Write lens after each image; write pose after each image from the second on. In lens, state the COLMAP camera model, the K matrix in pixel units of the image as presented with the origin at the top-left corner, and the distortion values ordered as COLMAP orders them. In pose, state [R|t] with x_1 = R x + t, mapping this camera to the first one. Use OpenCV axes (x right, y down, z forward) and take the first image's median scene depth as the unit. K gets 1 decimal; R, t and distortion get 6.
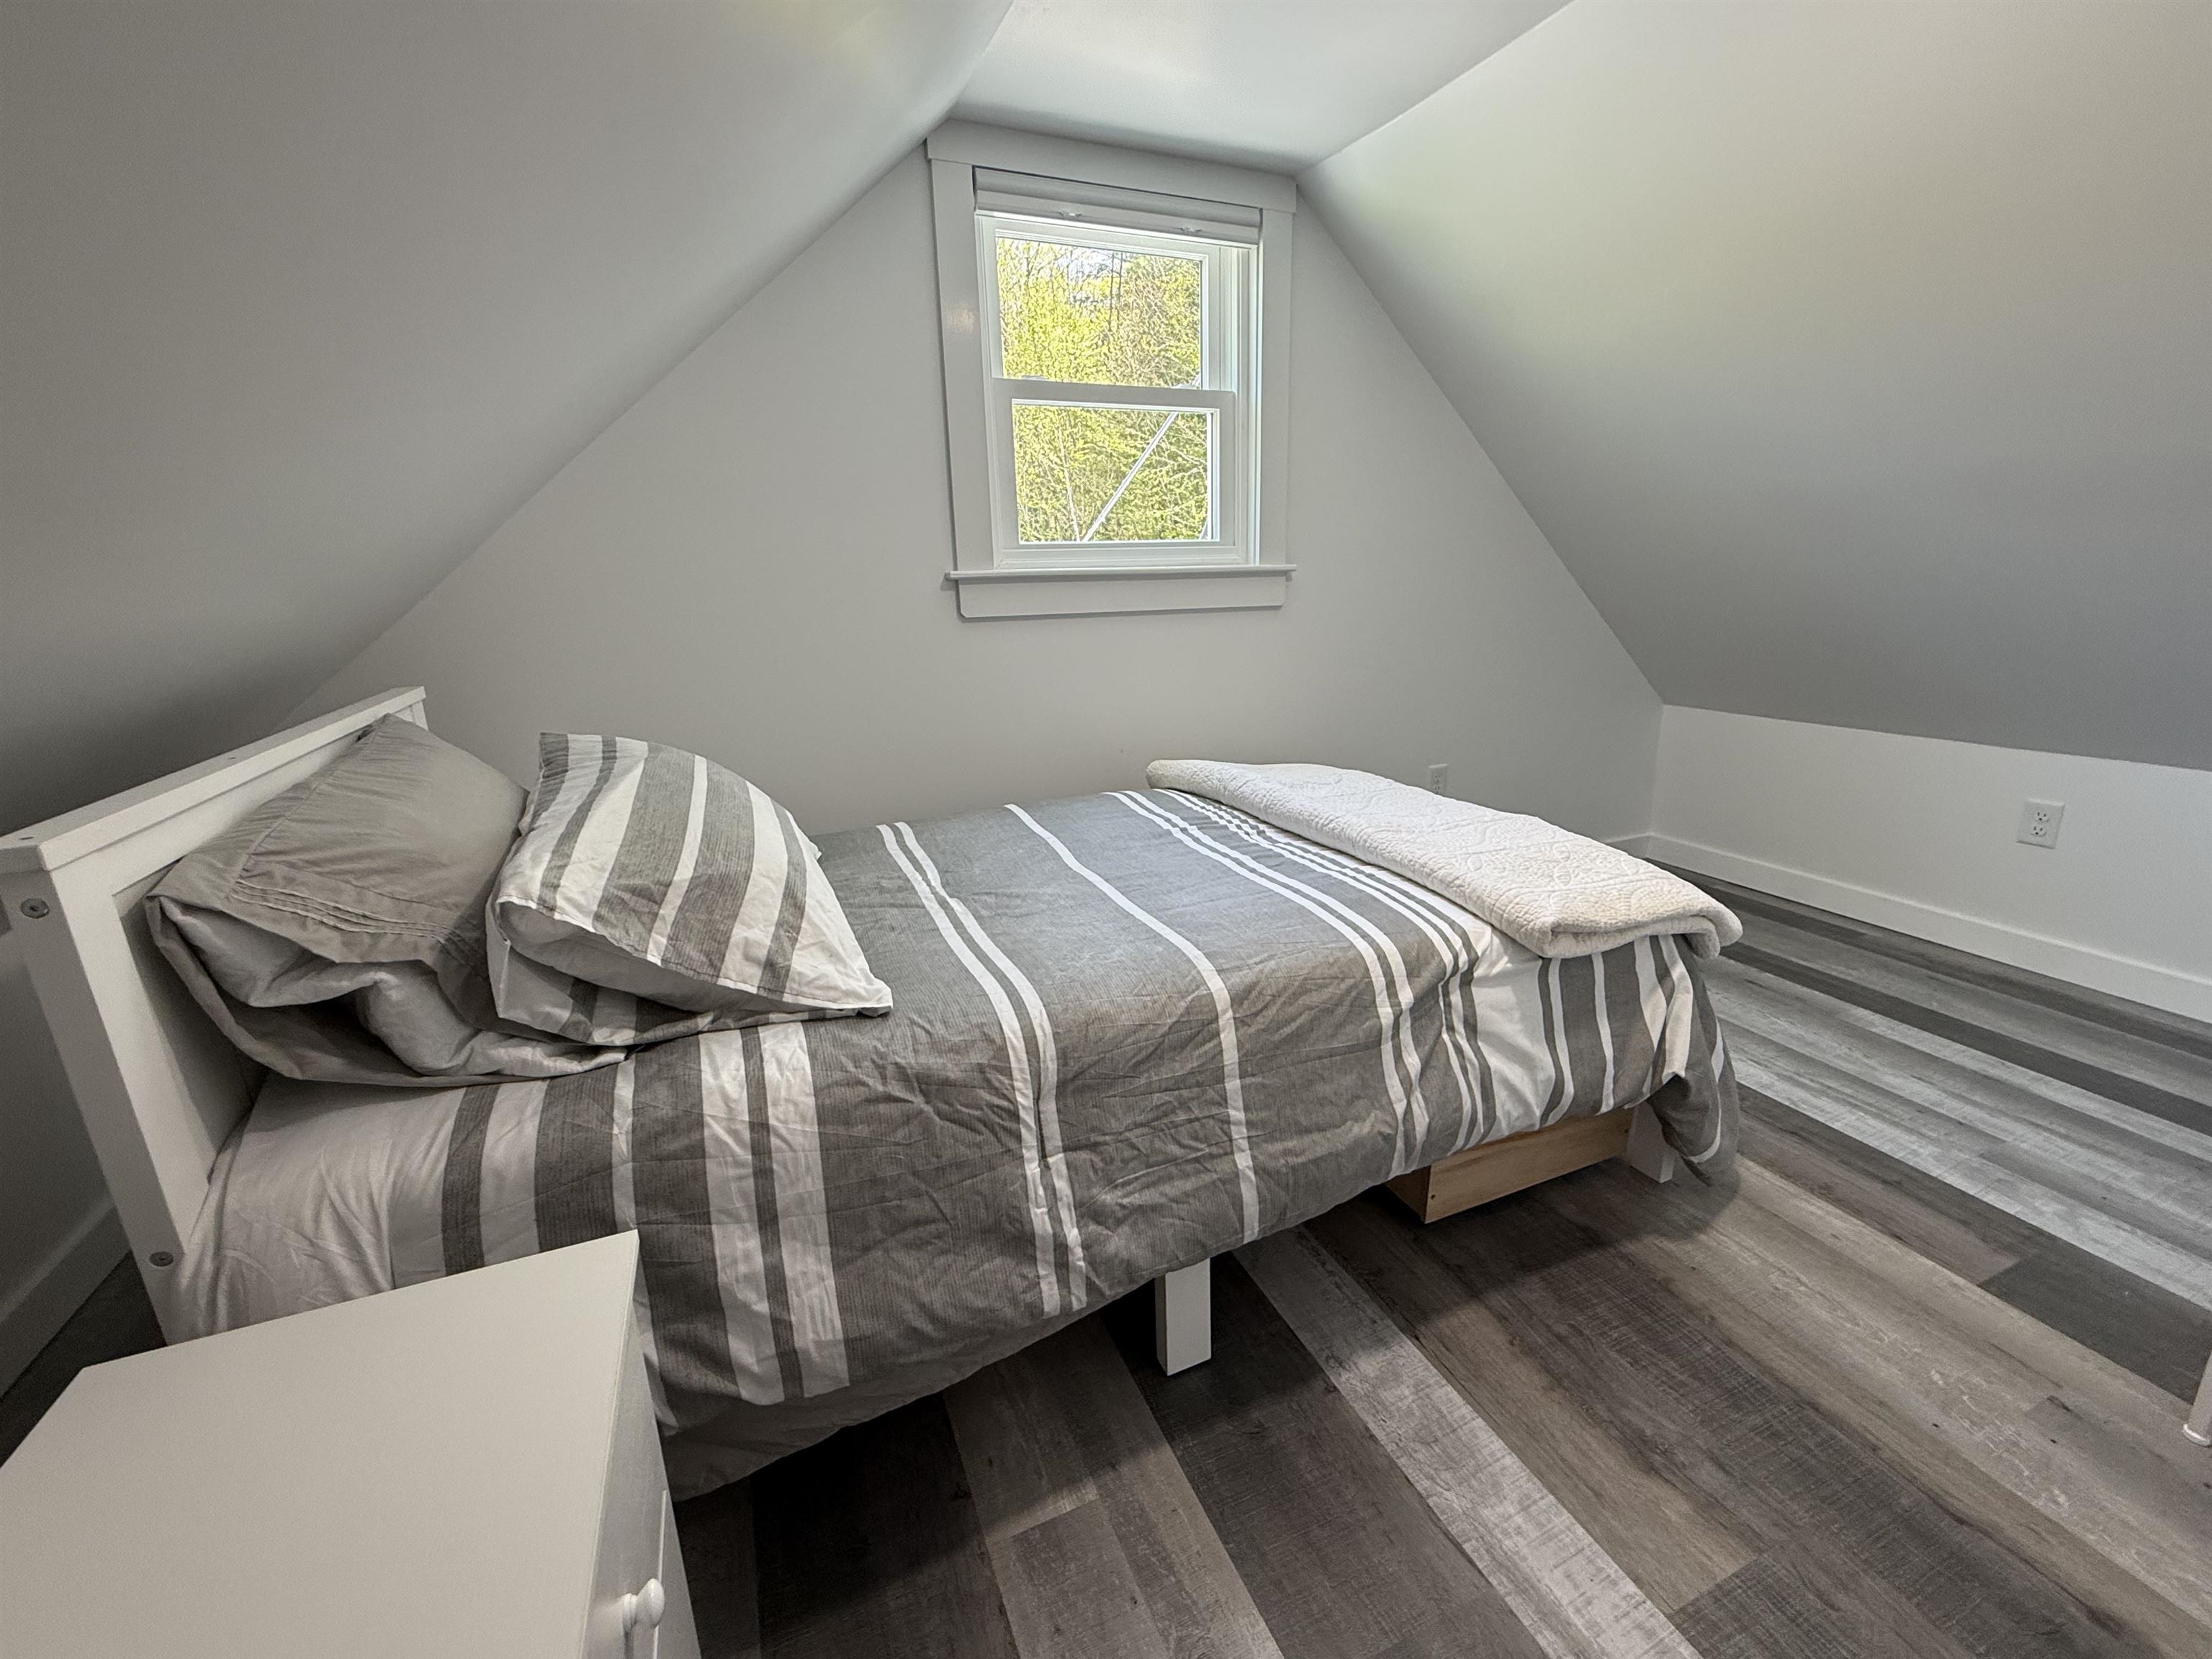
lens RADIAL K [[918.4, 0, 1107.6], [0, 918.4, 819.1], [0, 0, 1]] dist [0.000901, 0.000206]
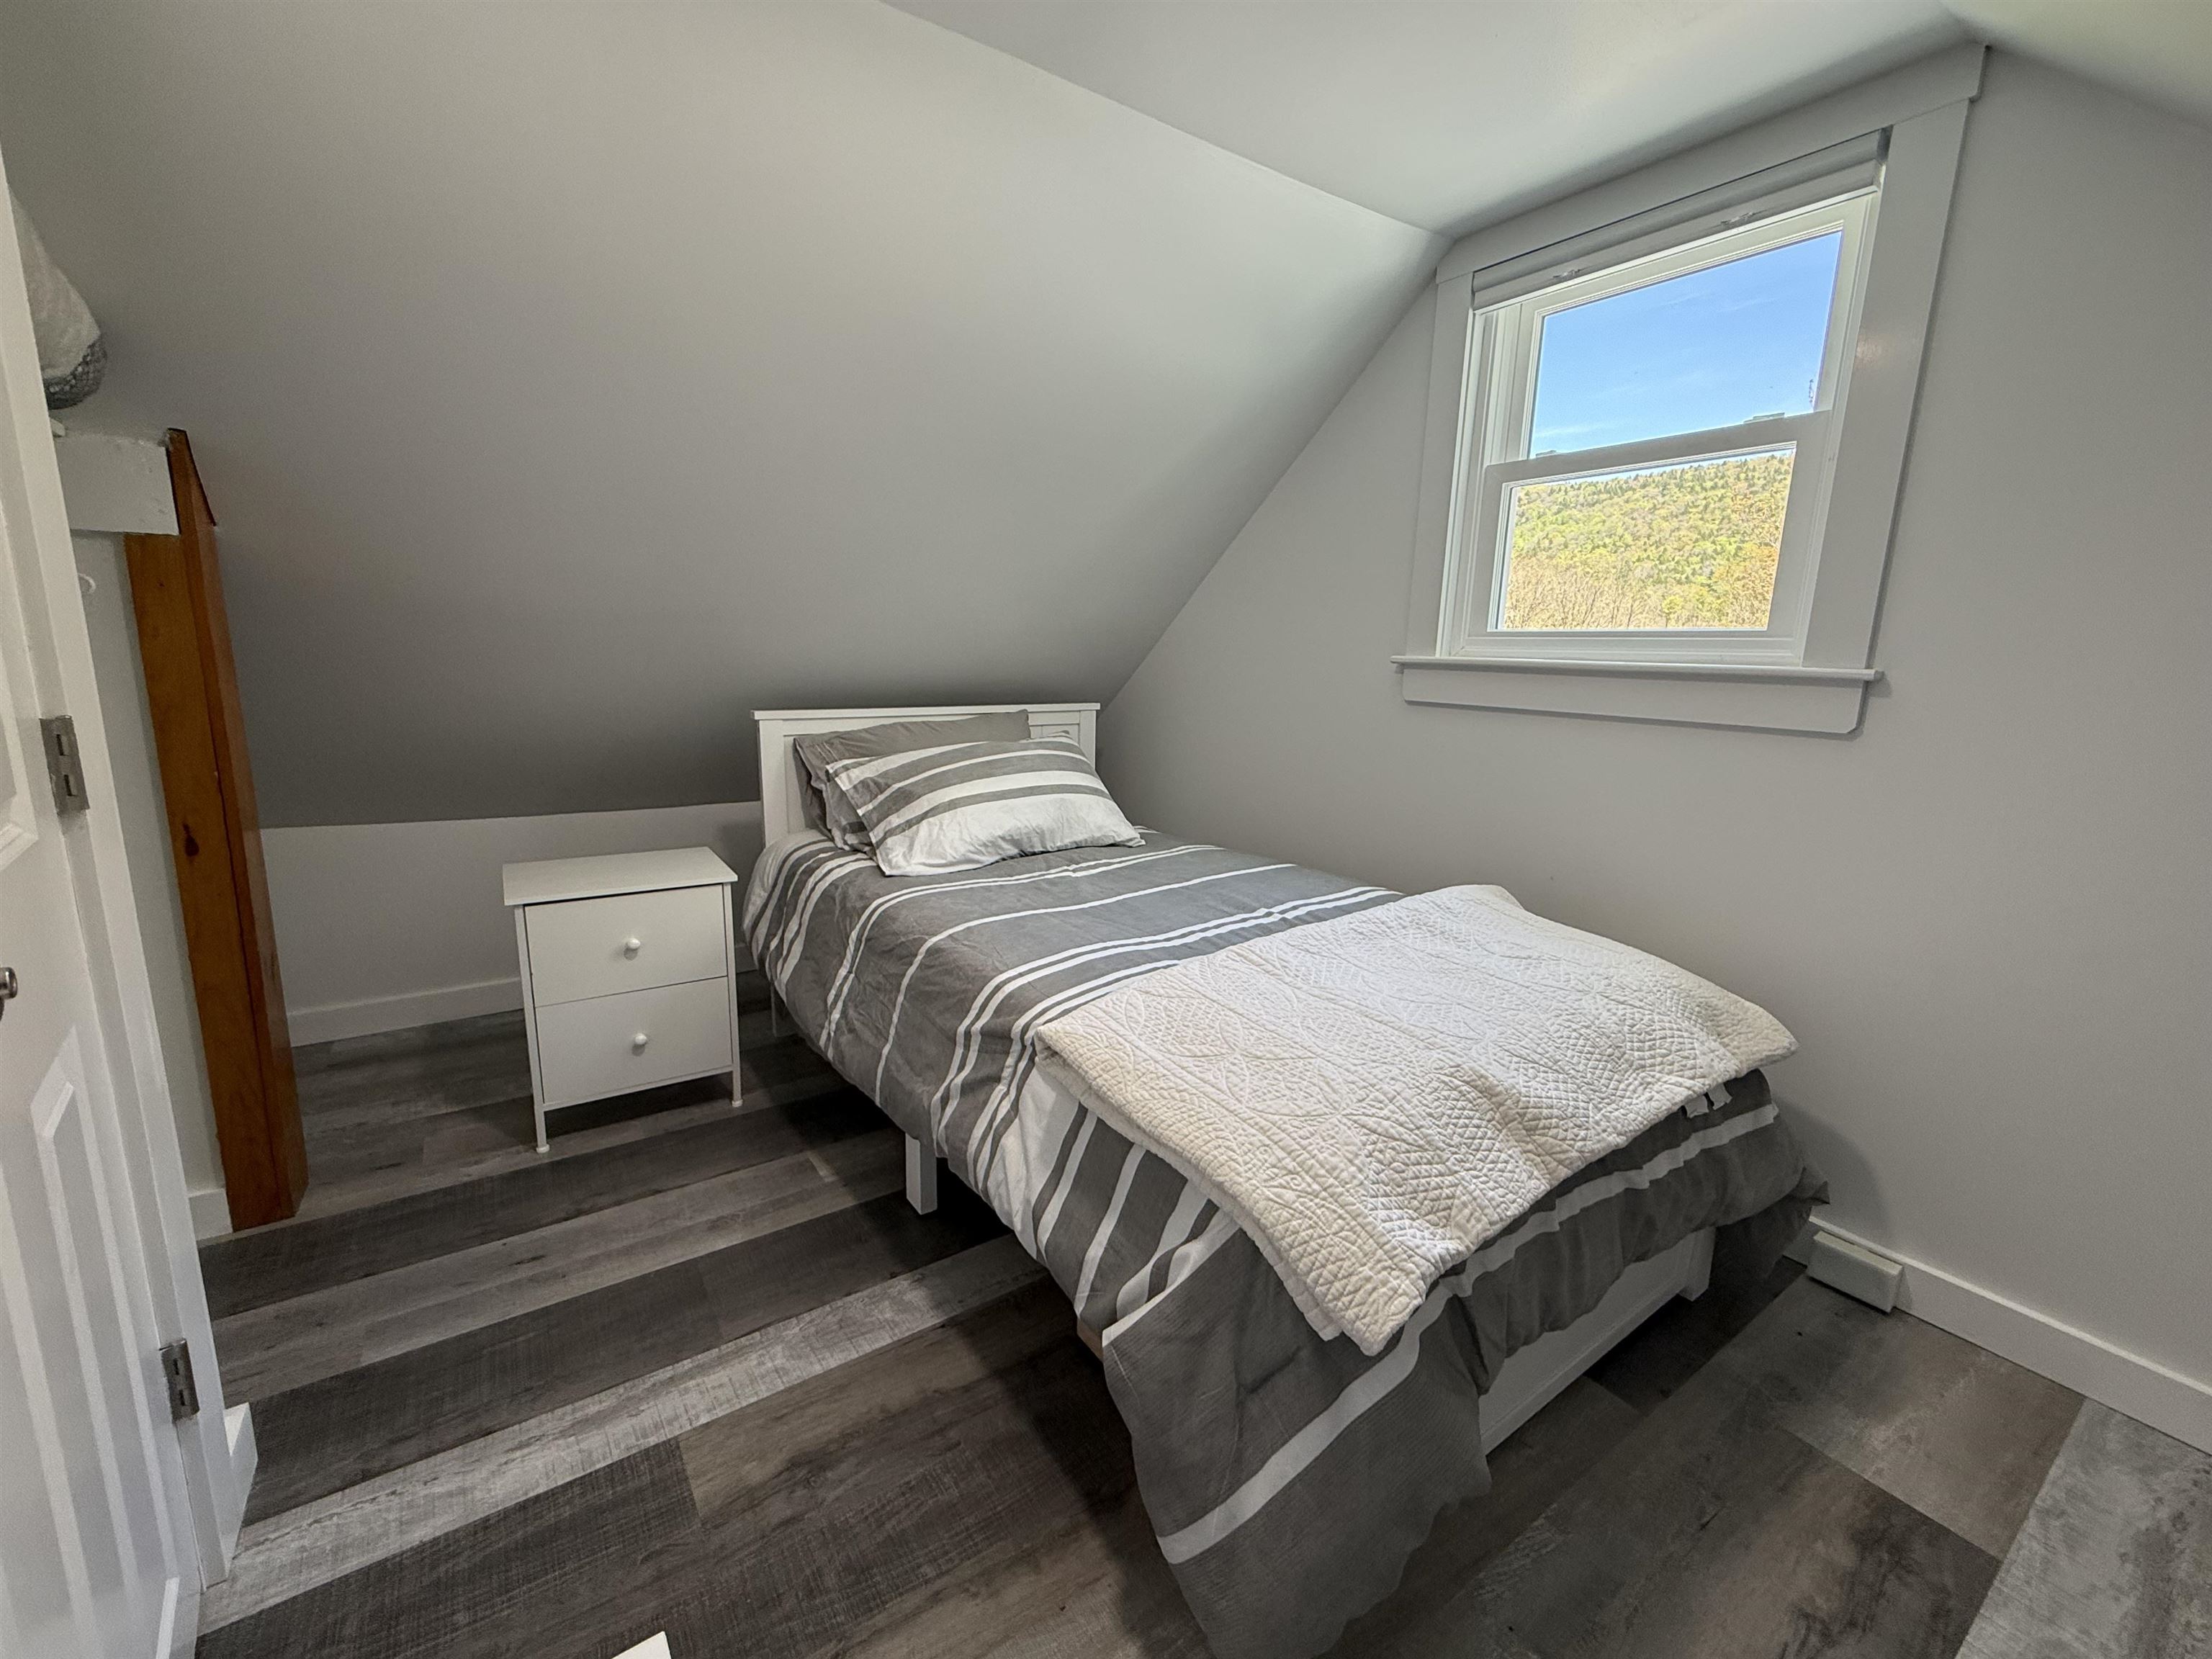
lens RADIAL K [[918.4, 0, 1114.4], [0, 918.4, 822.2], [0, 0, 1]] dist [0.000901, 0.000206]
pose [[0.201944, 0.210386, -0.956533, 1.529363], [-0.282961, 0.947539, 0.148669, -0.285923], [0.937631, 0.240639, 0.250881, 0.883907]]
